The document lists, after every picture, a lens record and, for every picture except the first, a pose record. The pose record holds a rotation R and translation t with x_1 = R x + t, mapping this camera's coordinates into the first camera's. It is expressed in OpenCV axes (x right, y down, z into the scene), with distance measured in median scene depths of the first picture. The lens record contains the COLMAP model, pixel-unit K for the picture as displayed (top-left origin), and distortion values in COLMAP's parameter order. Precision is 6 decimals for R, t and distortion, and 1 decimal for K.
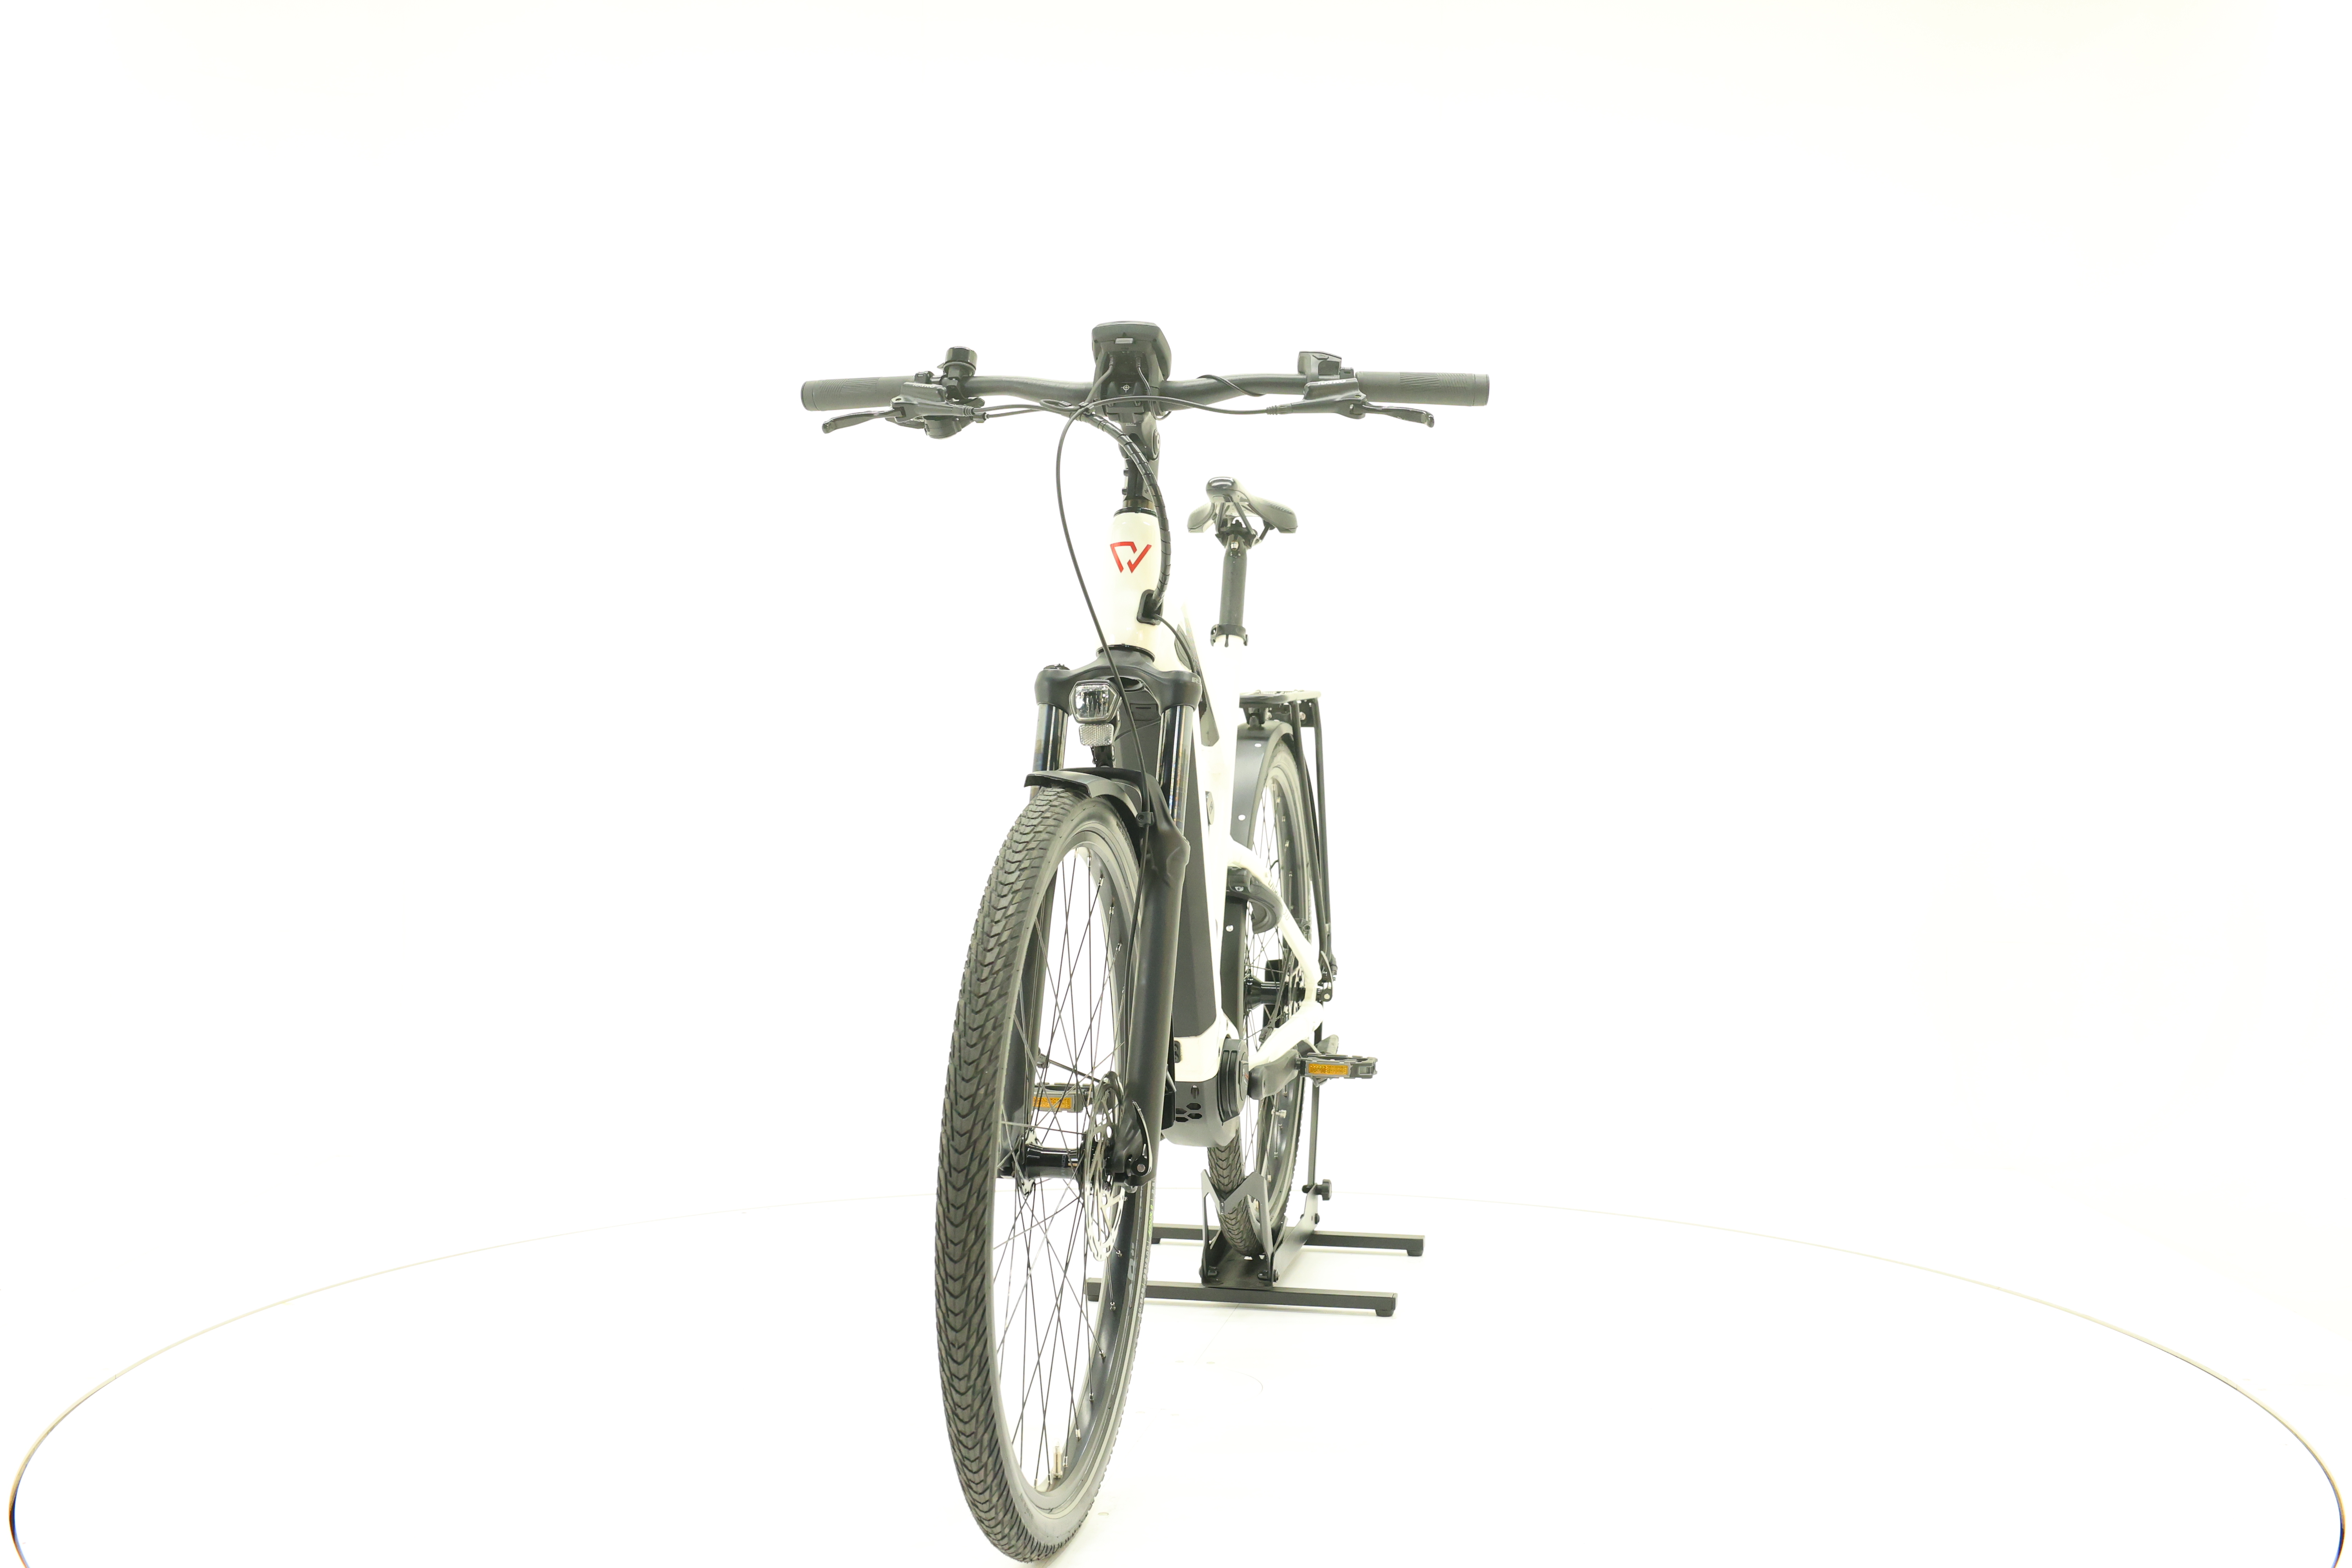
lens RADIAL K [[2519.5, 0, 1178.2], [0, 2519.5, 781.6], [0, 0, 1]] dist [-0.020659, 0.000000]
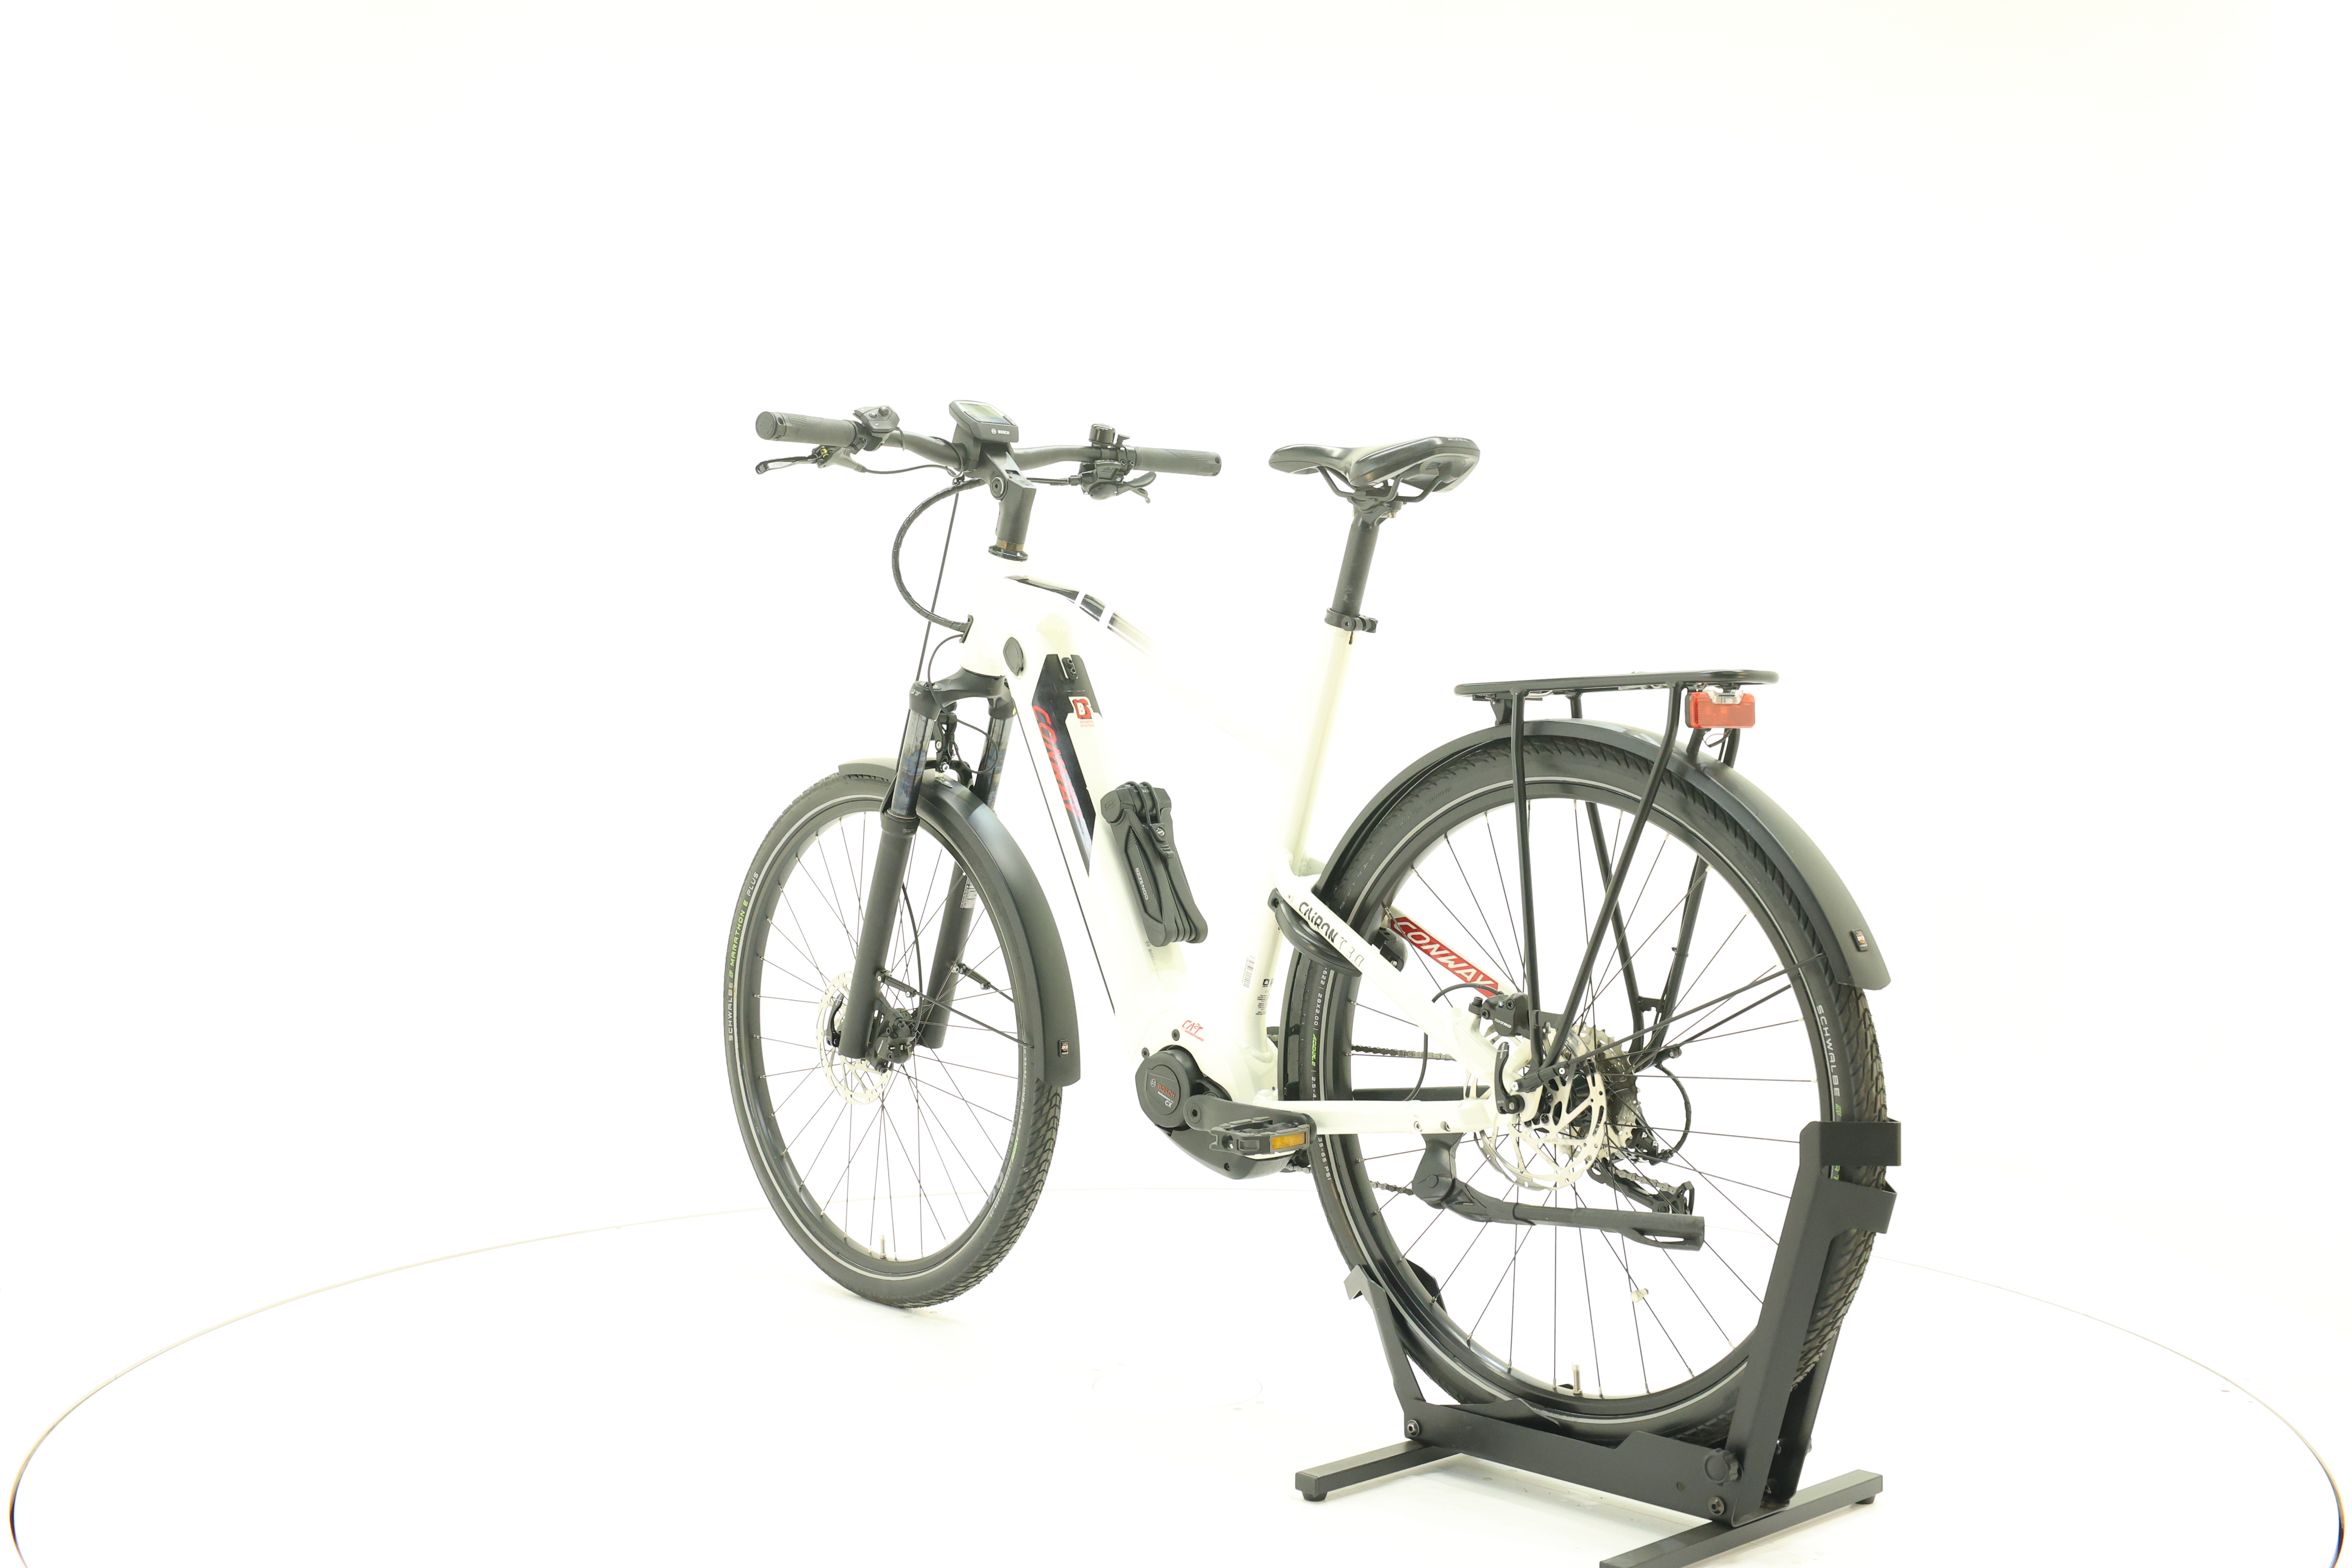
lens RADIAL K [[2519.5, 0, 1165.6], [0, 2519.5, 781.7], [0, 0, 1]] dist [-0.020659, 0.000000]
pose [[-0.583310, 0.011695, -0.812166, 0.919007], [-0.022706, 0.999271, 0.030697, -0.034461], [0.811932, 0.036347, -0.582619, 1.775623]]
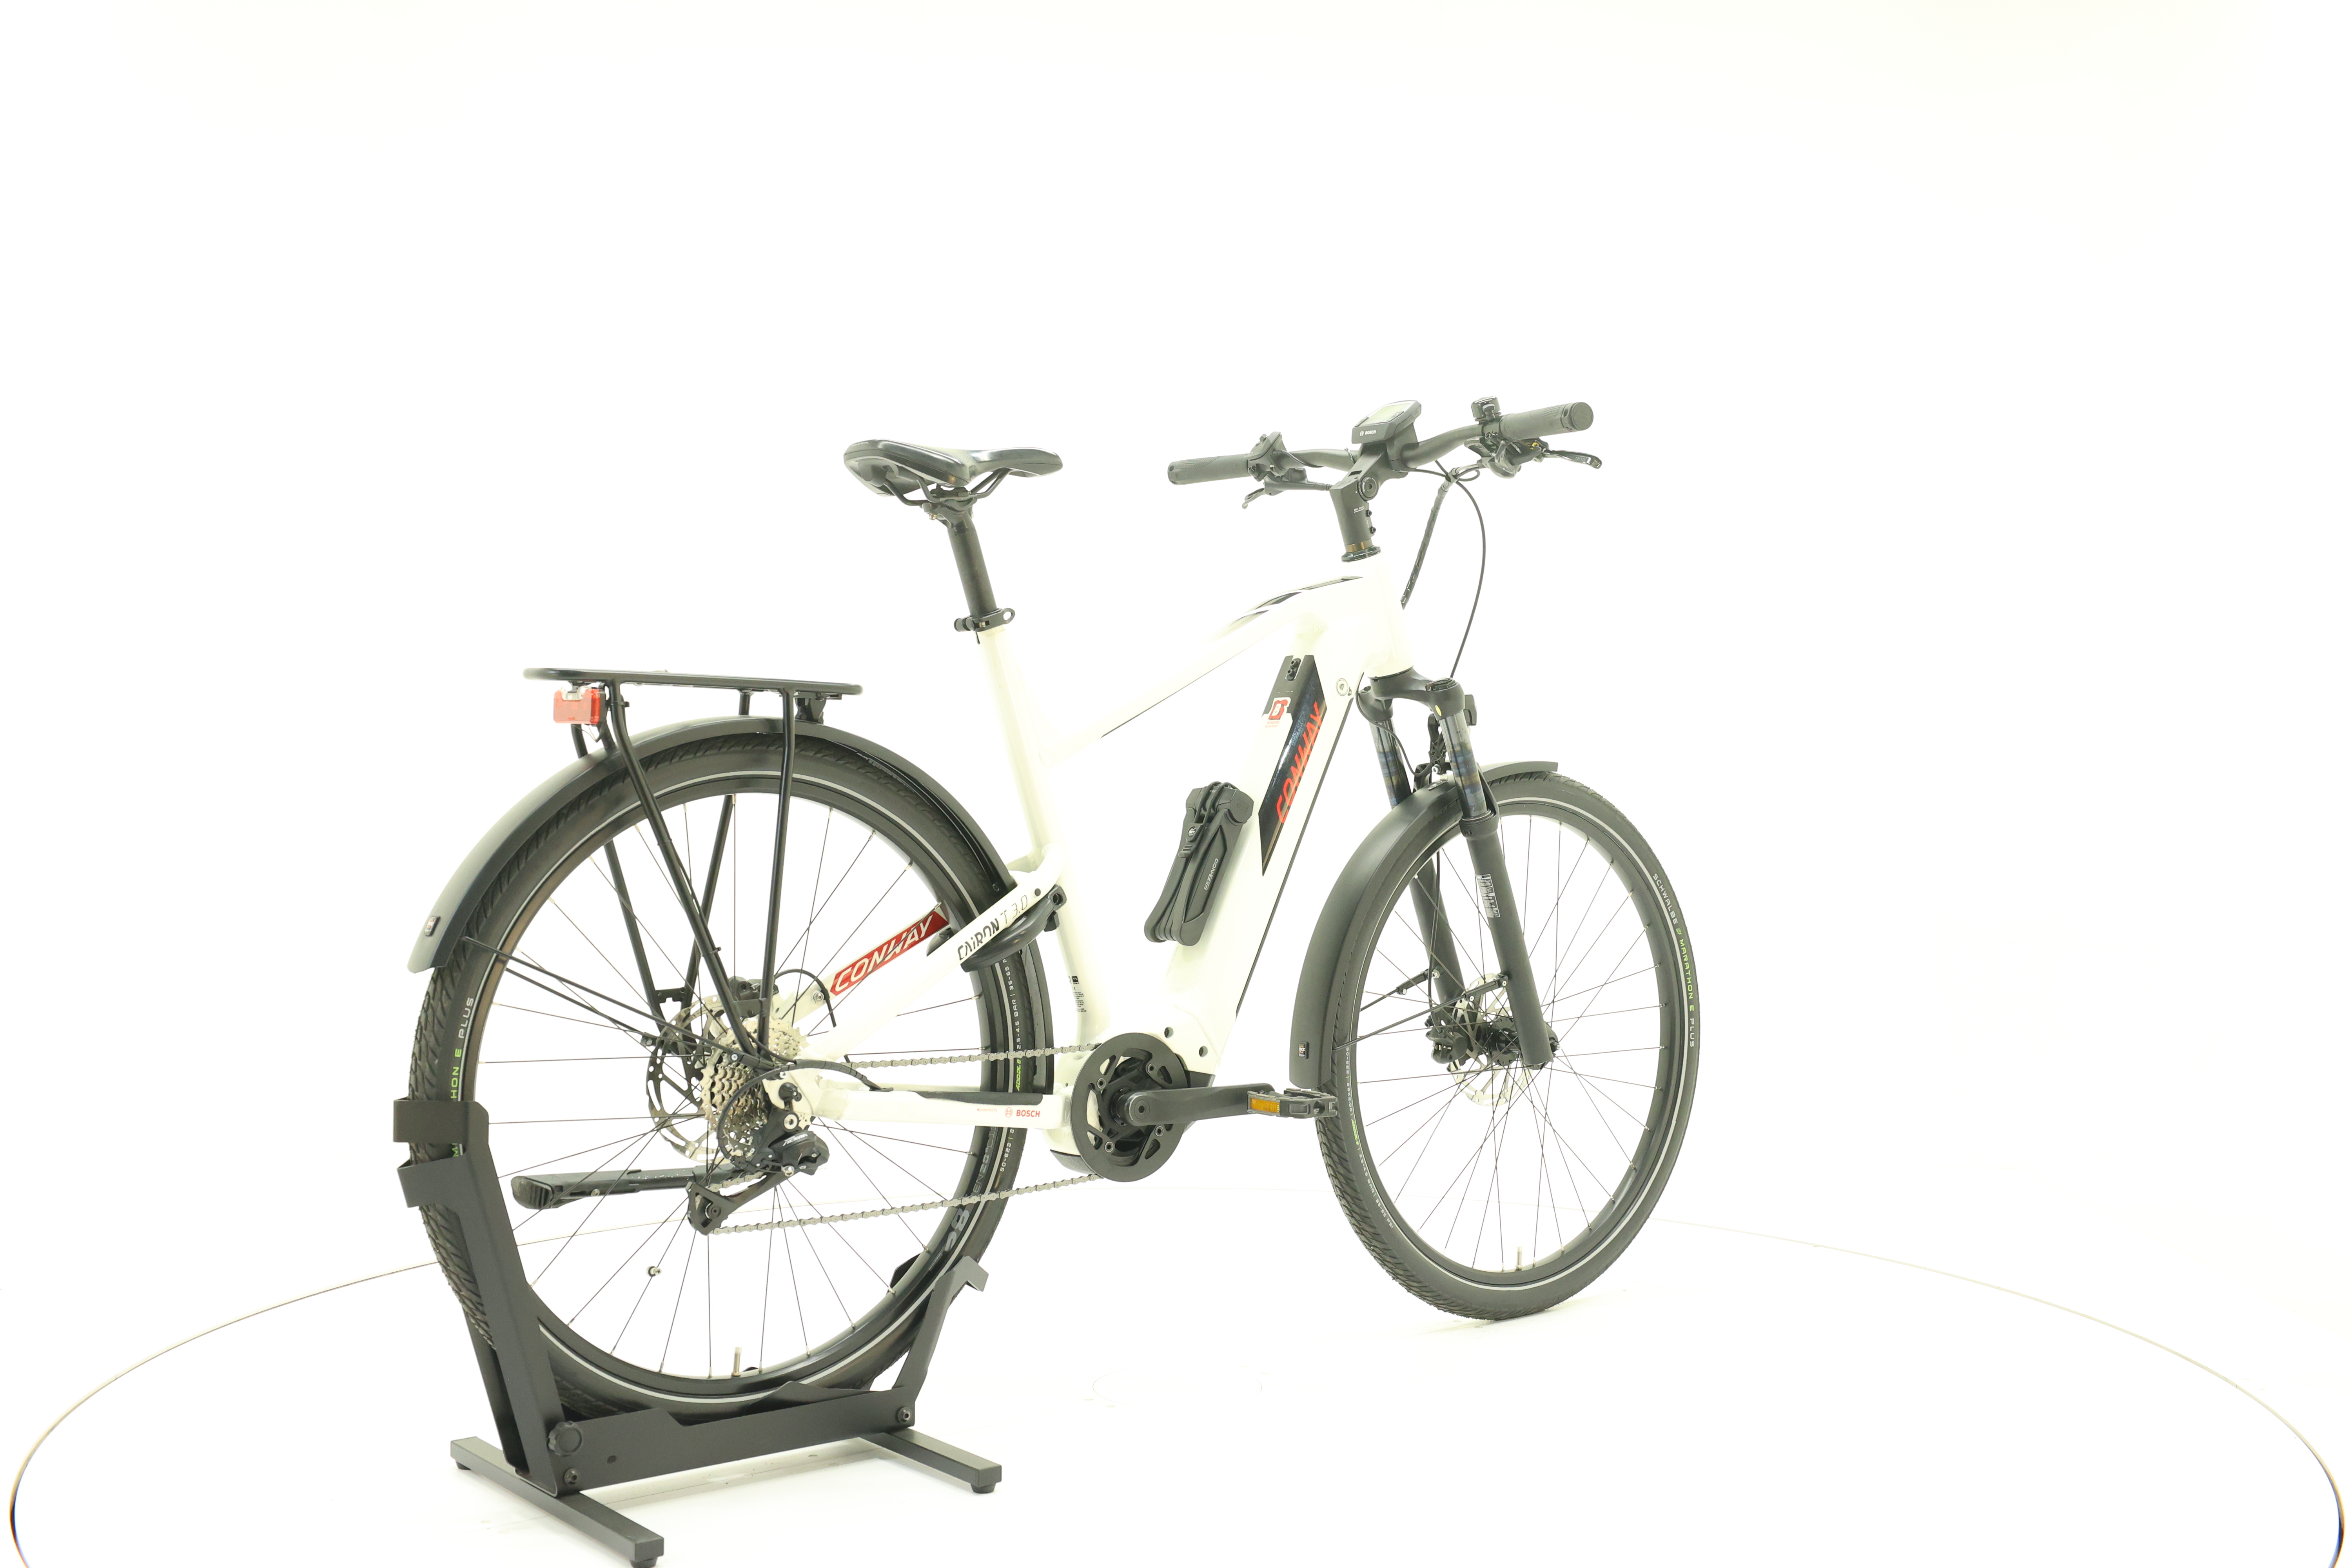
lens RADIAL K [[2519.5, 0, 1177.5], [0, 2519.5, 773.5], [0, 0, 1]] dist [-0.020659, 0.000000]
pose [[-0.771073, -0.014404, 0.636584, -0.715407], [0.009162, 0.999390, 0.033712, -0.041645], [-0.636681, 0.031826, -0.770470, 1.993297]]
